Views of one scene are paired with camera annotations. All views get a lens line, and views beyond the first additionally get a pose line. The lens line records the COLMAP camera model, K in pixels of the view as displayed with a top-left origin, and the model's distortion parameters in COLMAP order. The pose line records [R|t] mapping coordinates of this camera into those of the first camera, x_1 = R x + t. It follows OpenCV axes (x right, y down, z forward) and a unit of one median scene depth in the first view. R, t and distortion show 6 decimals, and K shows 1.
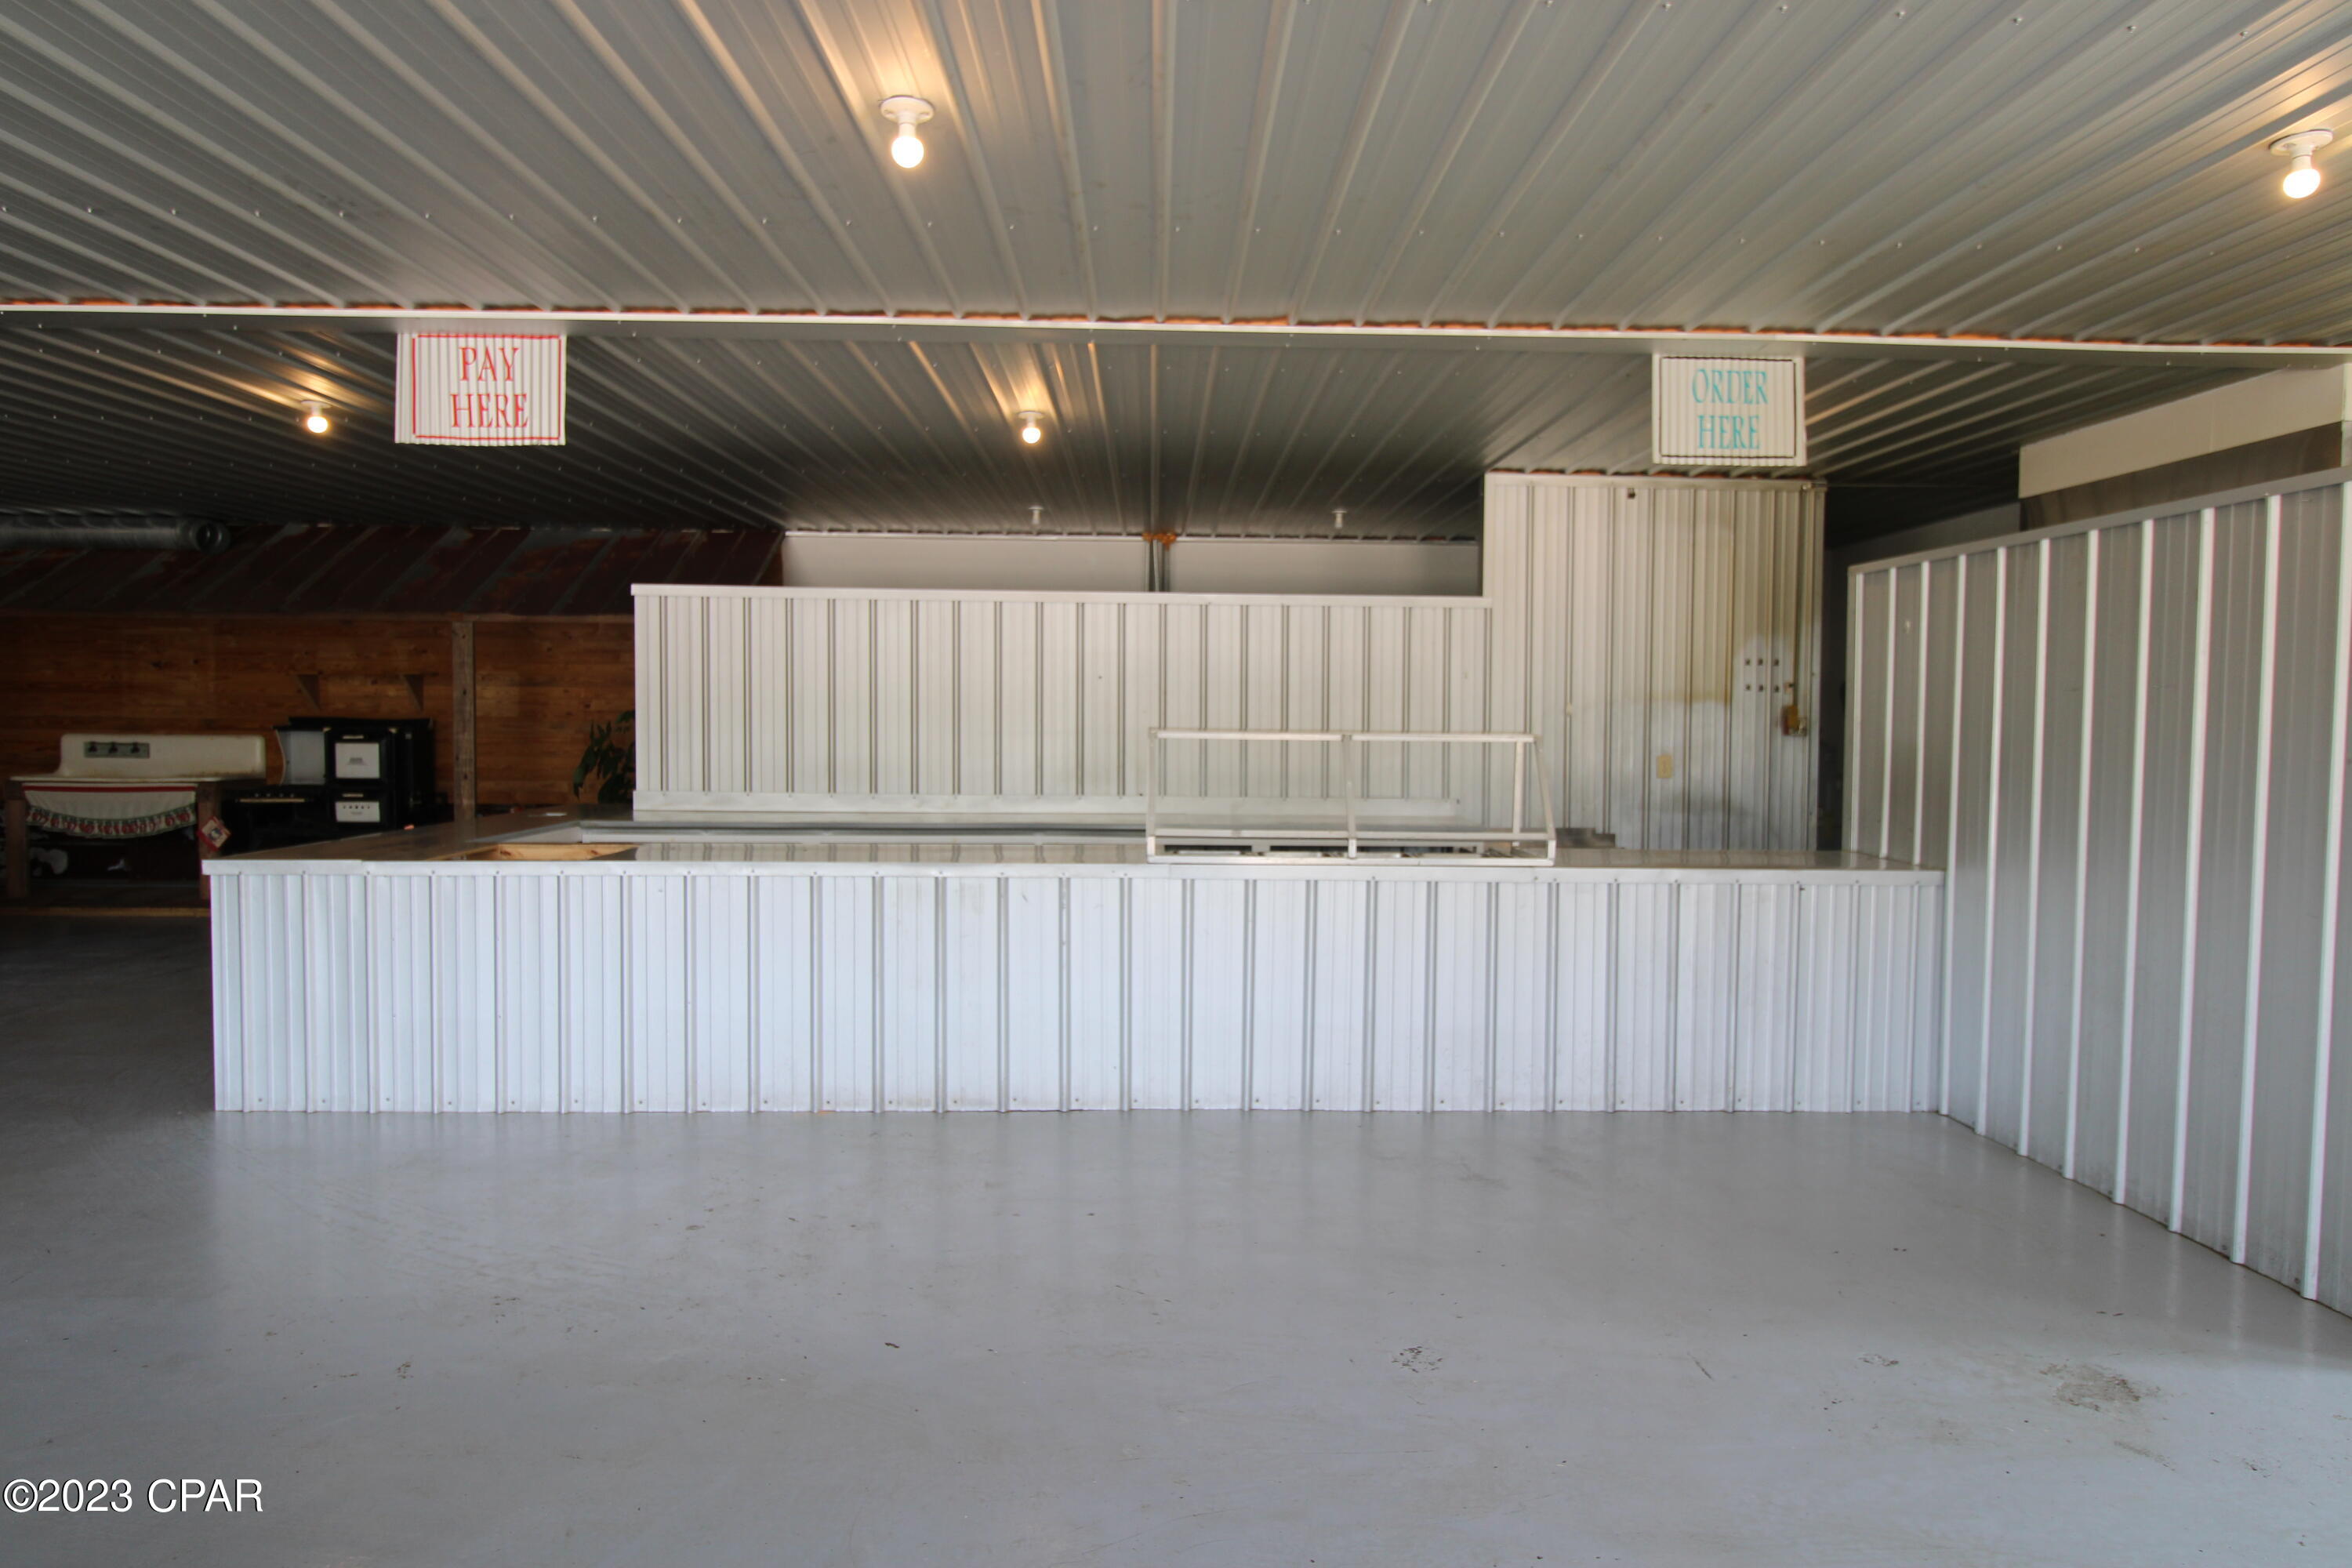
lens RADIAL K [[1367.6, 0, 1176.0], [0, 1367.6, 784.0], [0, 0, 1]] dist [-0.002126, -0.001214]
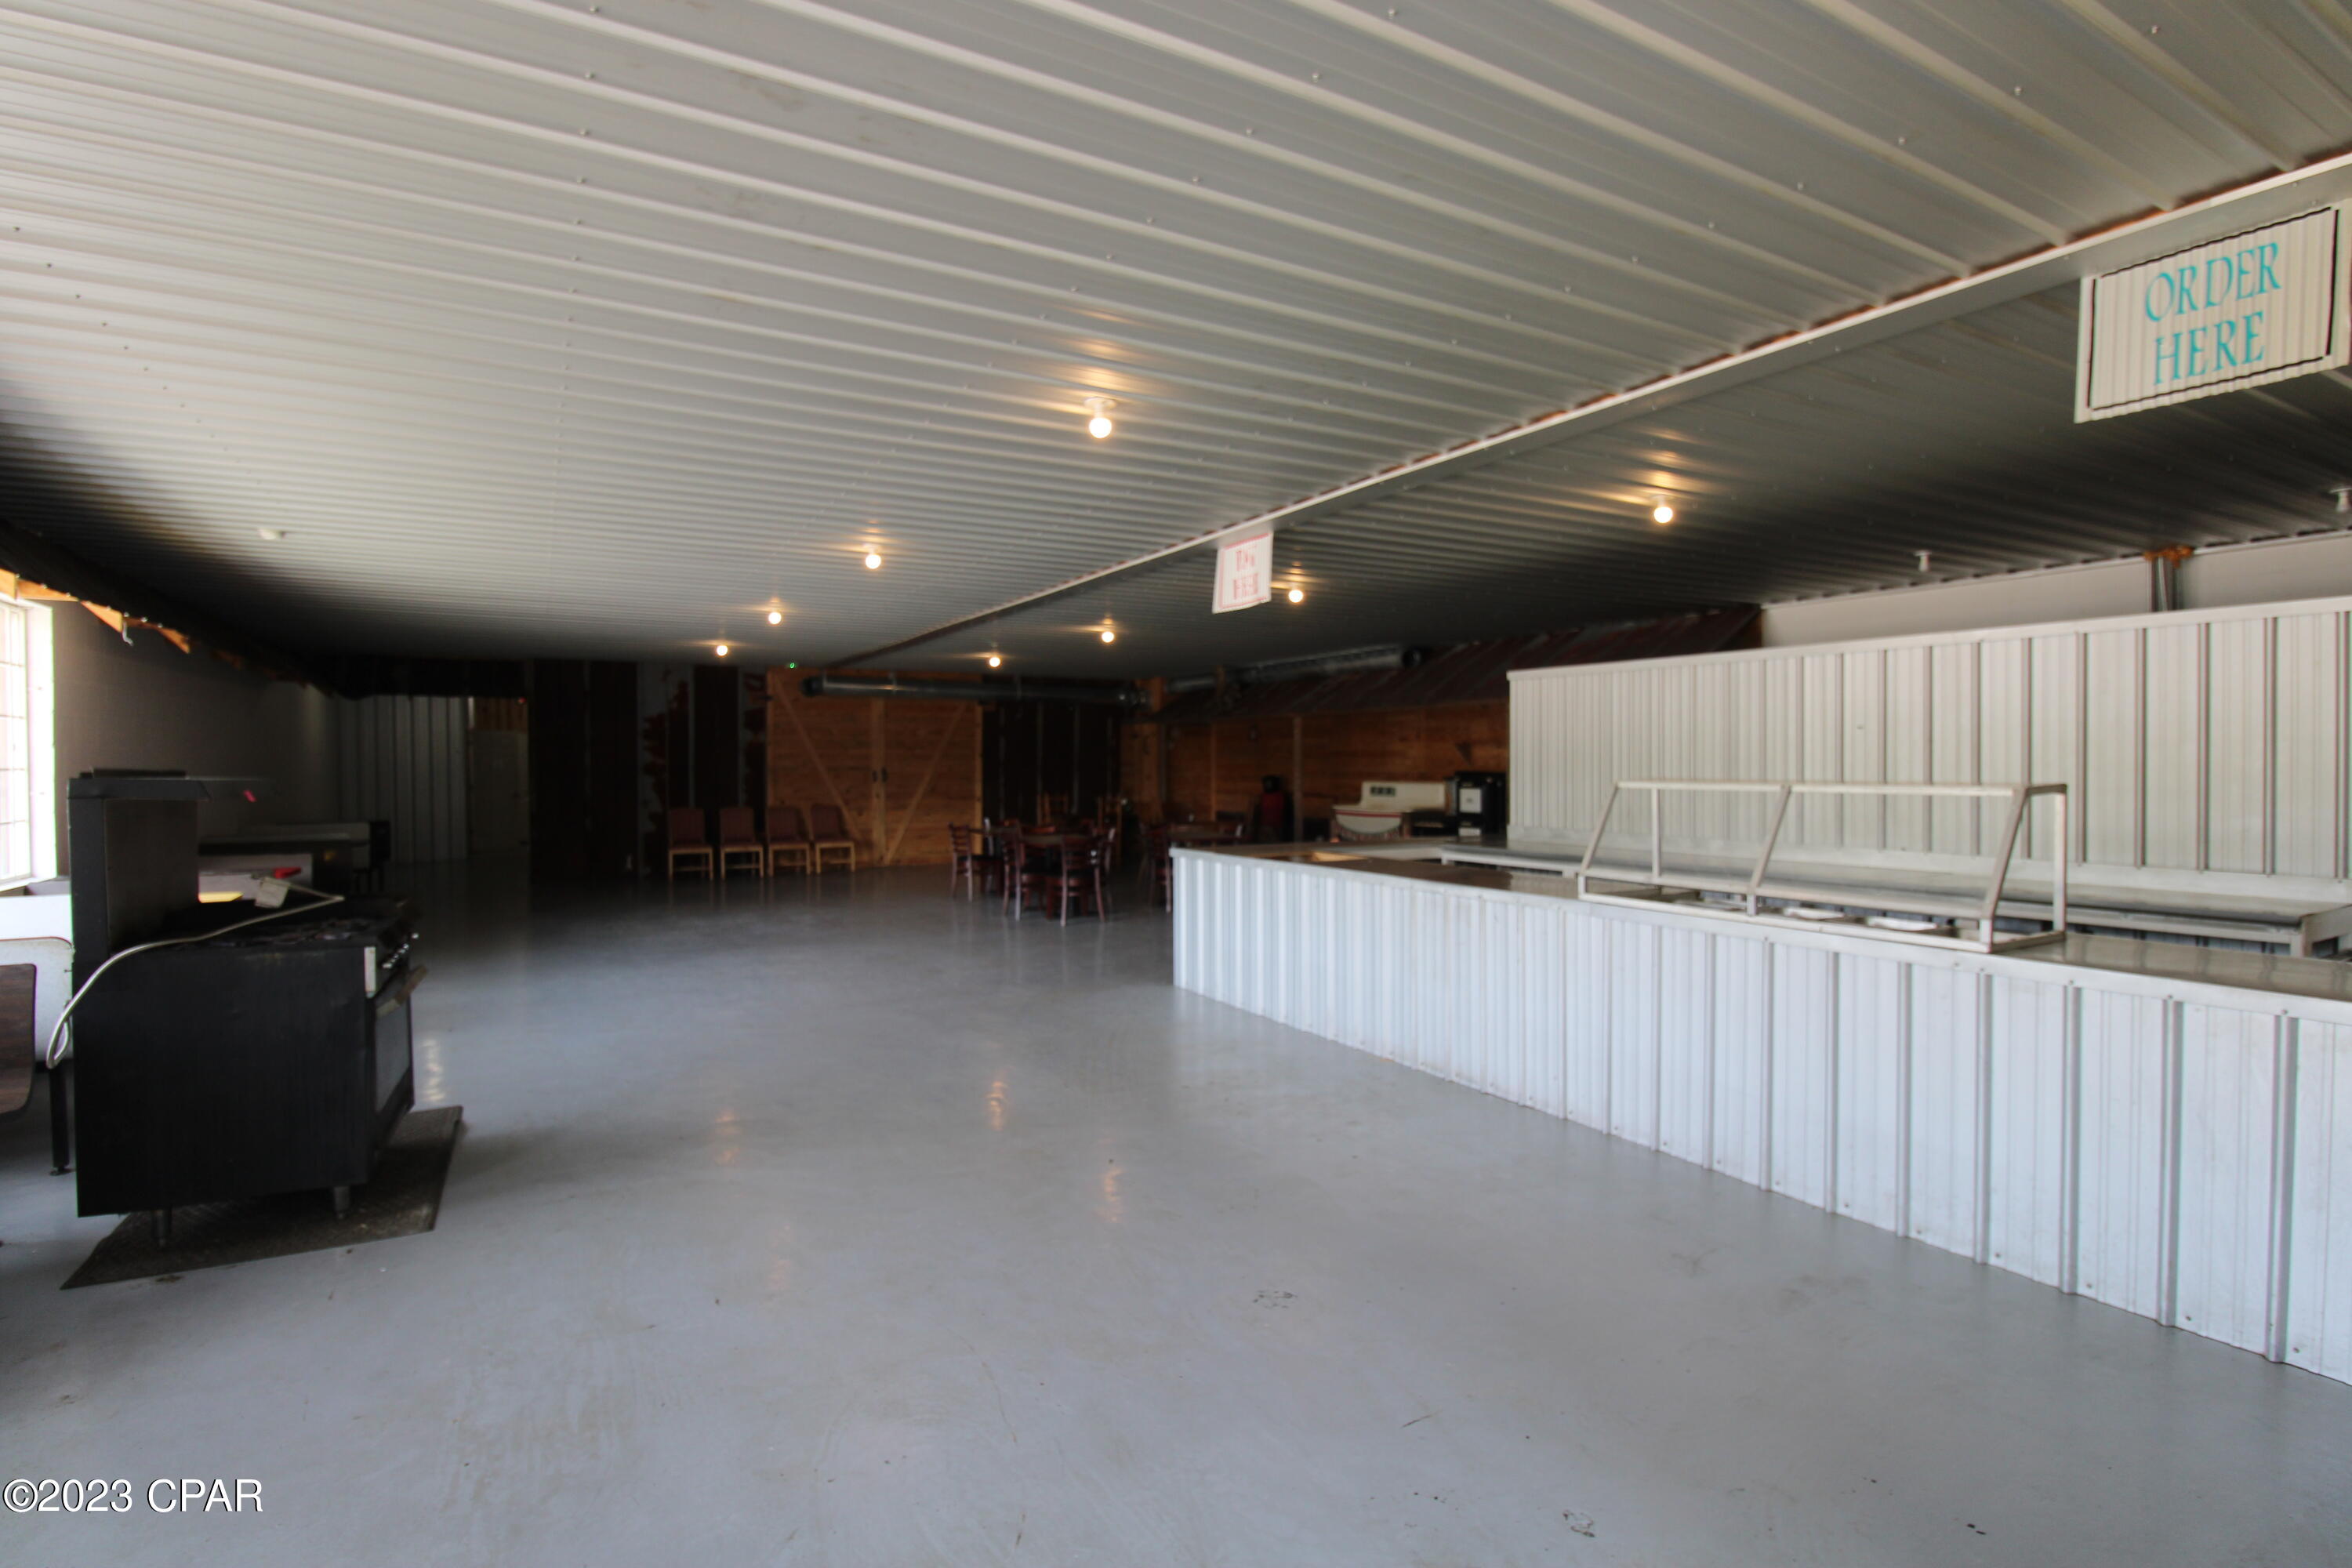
lens RADIAL K [[1144.0, 0, 1176.0], [0, 1144.0, 784.0], [0, 0, 1]] dist [-0.001499, -0.011685]
pose [[0.458556, 0.005872, -0.888646, 0.356857], [-0.039060, 0.999145, -0.013554, -0.005699], [0.887807, 0.040926, 0.458393, 0.152242]]
